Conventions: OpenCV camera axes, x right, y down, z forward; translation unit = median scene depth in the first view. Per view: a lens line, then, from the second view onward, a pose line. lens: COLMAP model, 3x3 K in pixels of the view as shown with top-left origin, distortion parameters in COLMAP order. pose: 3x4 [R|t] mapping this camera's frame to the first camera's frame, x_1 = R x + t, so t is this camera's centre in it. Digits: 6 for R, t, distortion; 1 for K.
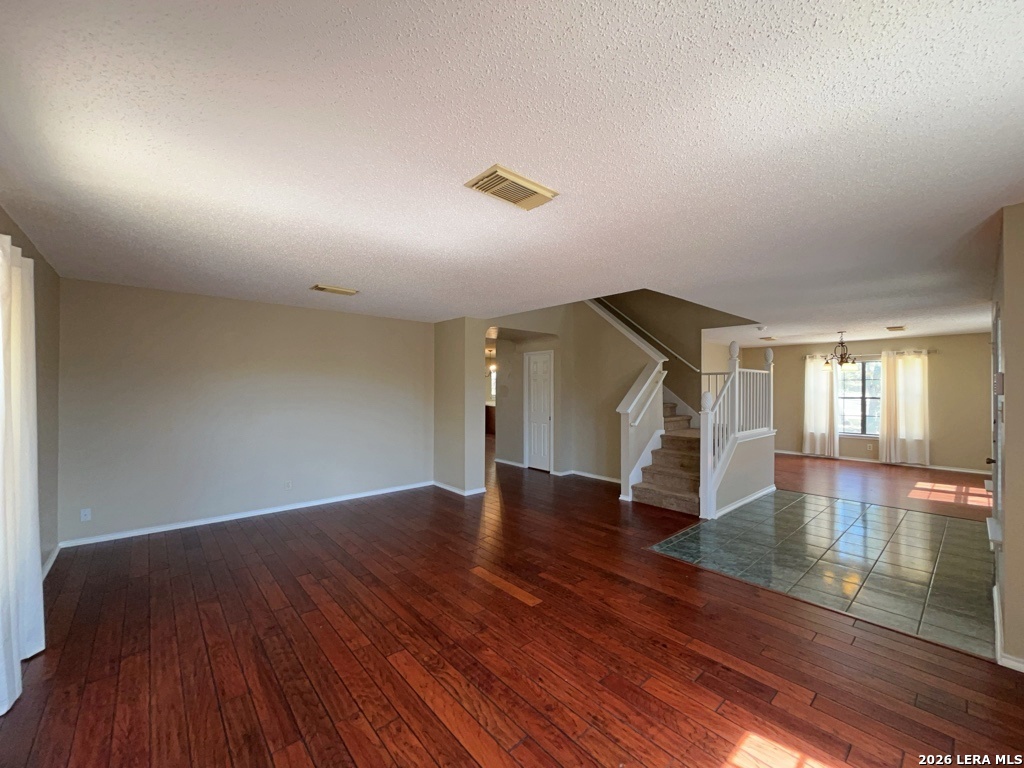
lens RADIAL K [[415.2, 0, 513.2], [0, 415.2, 386.7], [0, 0, 1]] dist [-0.006390, 0.000013]
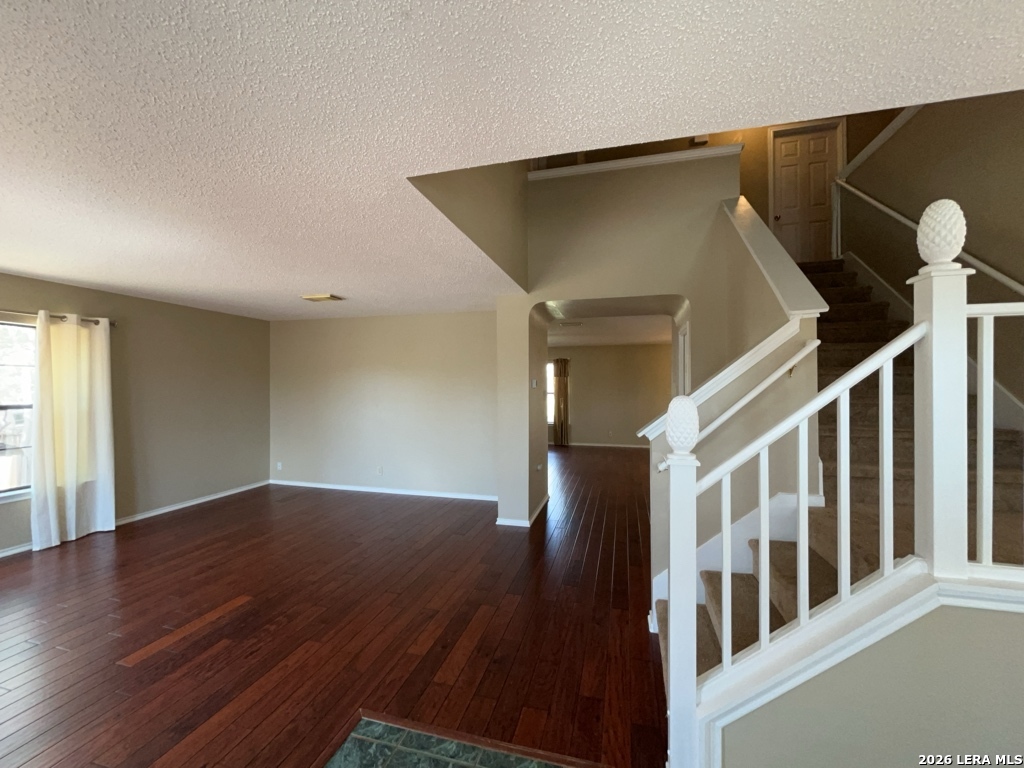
lens RADIAL K [[415.2, 0, 513.7], [0, 415.2, 385.6], [0, 0, 1]] dist [-0.006390, 0.000013]
pose [[0.555944, -0.002574, -0.831216, 0.766468], [0.004068, 0.999992, -0.000376, 0.002659], [0.831210, -0.003172, 0.555950, 0.817069]]
